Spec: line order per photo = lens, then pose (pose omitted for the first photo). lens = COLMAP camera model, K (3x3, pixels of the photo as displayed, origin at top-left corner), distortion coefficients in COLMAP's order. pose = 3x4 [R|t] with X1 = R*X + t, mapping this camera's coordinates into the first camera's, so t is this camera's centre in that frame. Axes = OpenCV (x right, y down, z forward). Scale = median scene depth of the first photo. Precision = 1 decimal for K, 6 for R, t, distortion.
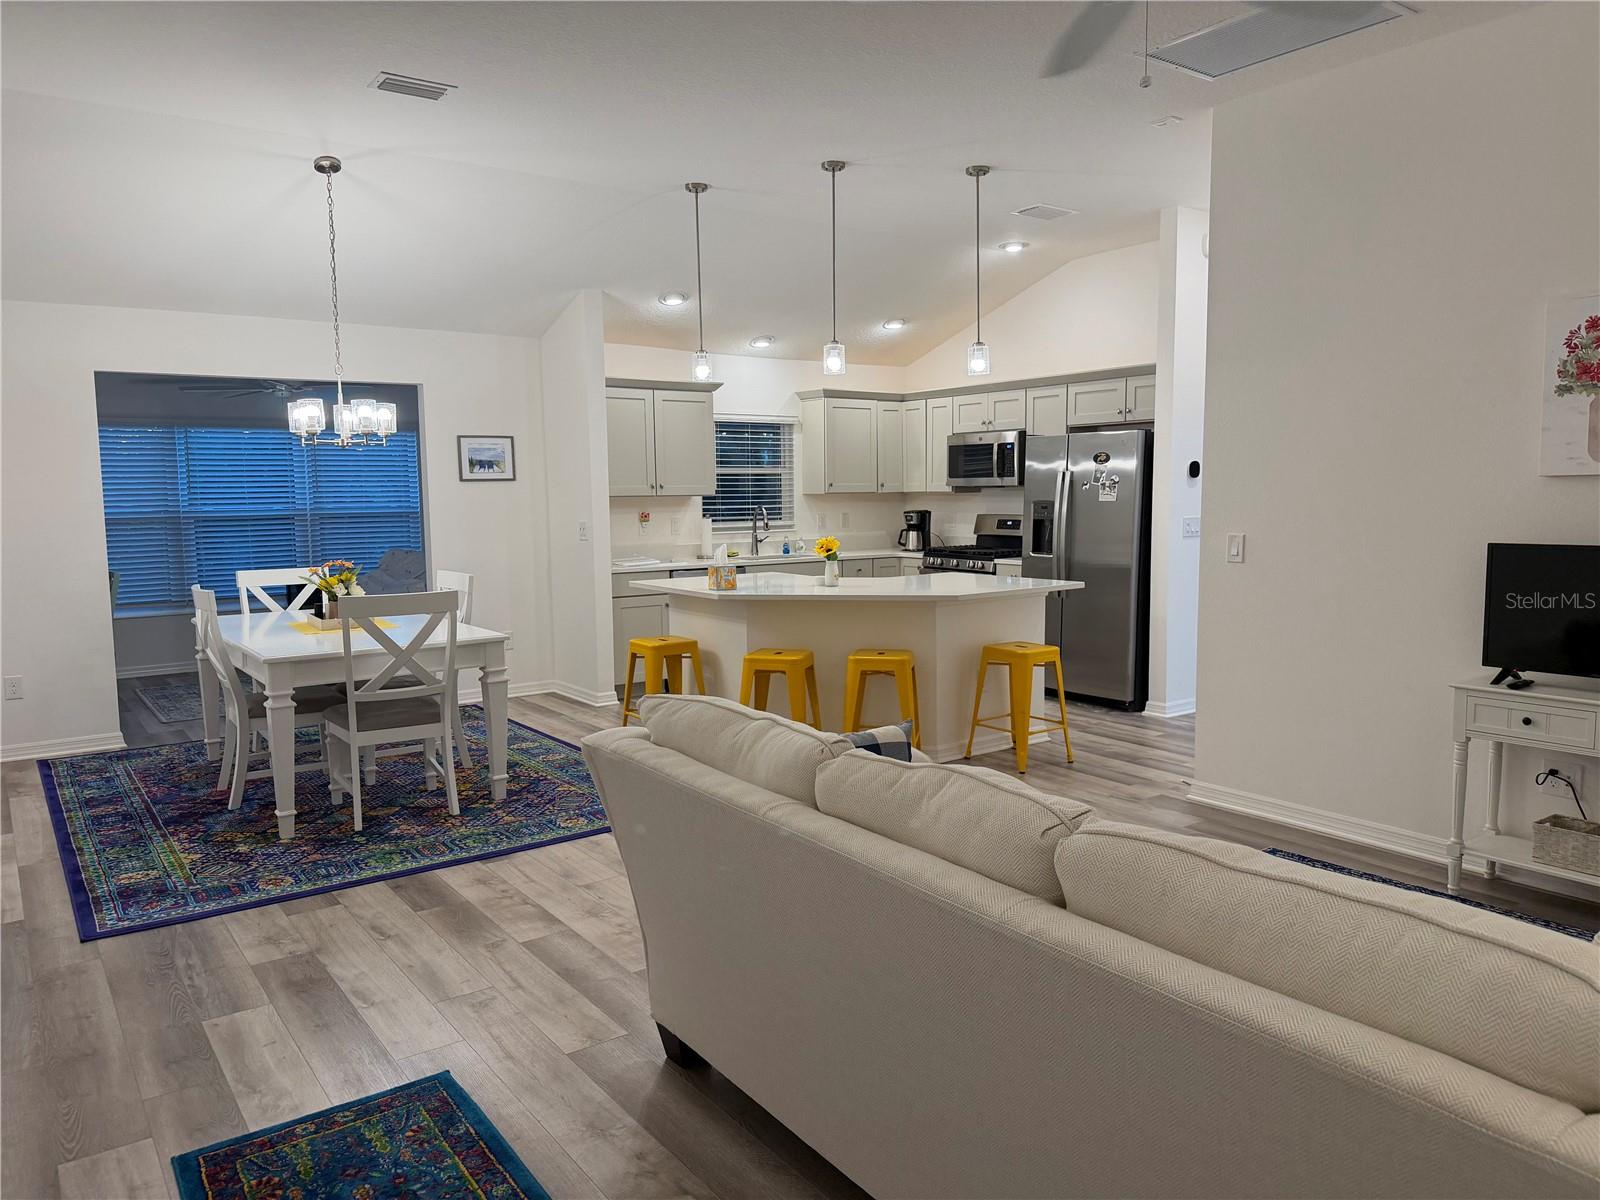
lens RADIAL K [[1134.3, 0, 800.0], [0, 1134.3, 600.0], [0, 0, 1]] dist [0.101525, -0.000234]
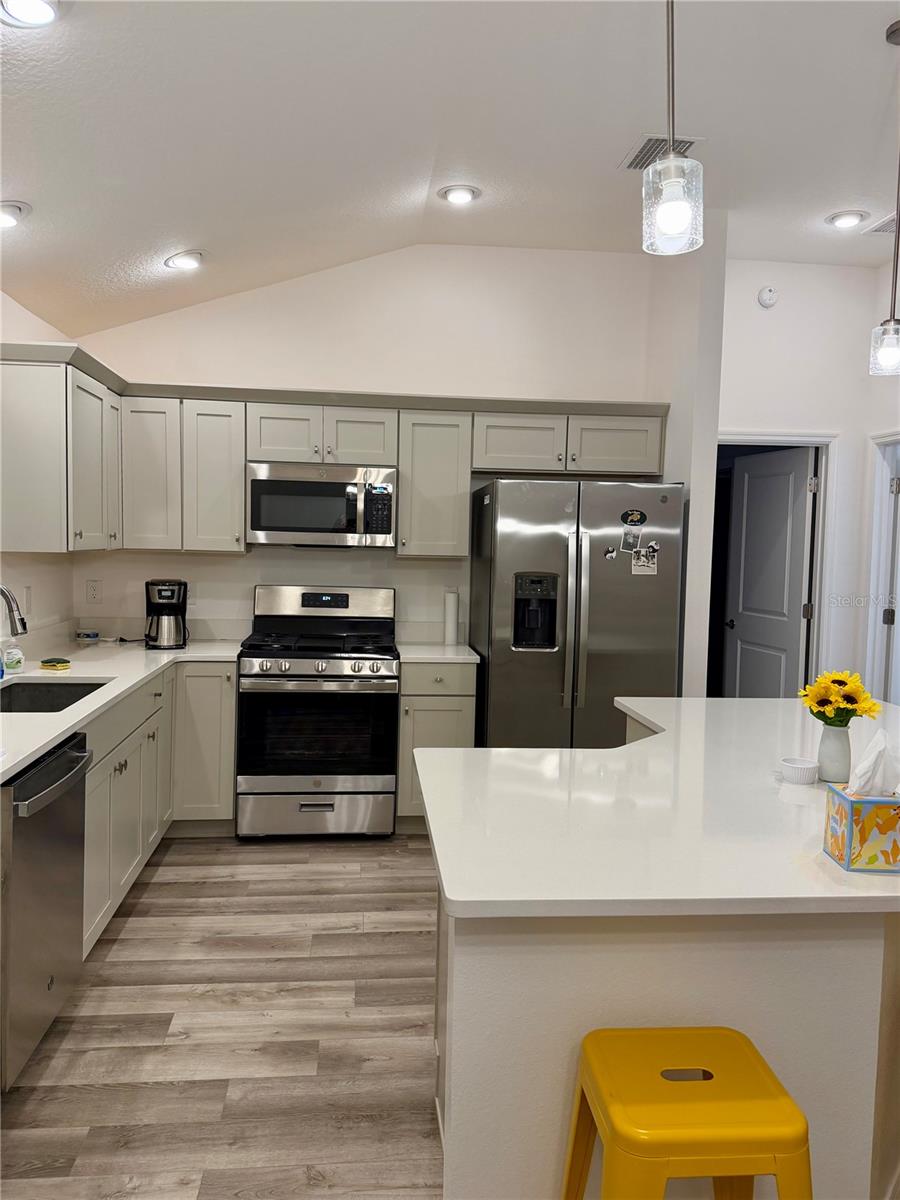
lens RADIAL K [[850.7, 0, 448.4], [0, 850.7, 582.8], [0, 0, 1]] dist [0.101525, -0.000234]
pose [[0.501099, -0.023591, 0.865068, -0.226201], [0.057165, 0.998347, -0.005887, -0.069041], [-0.863500, 0.052401, 0.501619, 0.668926]]
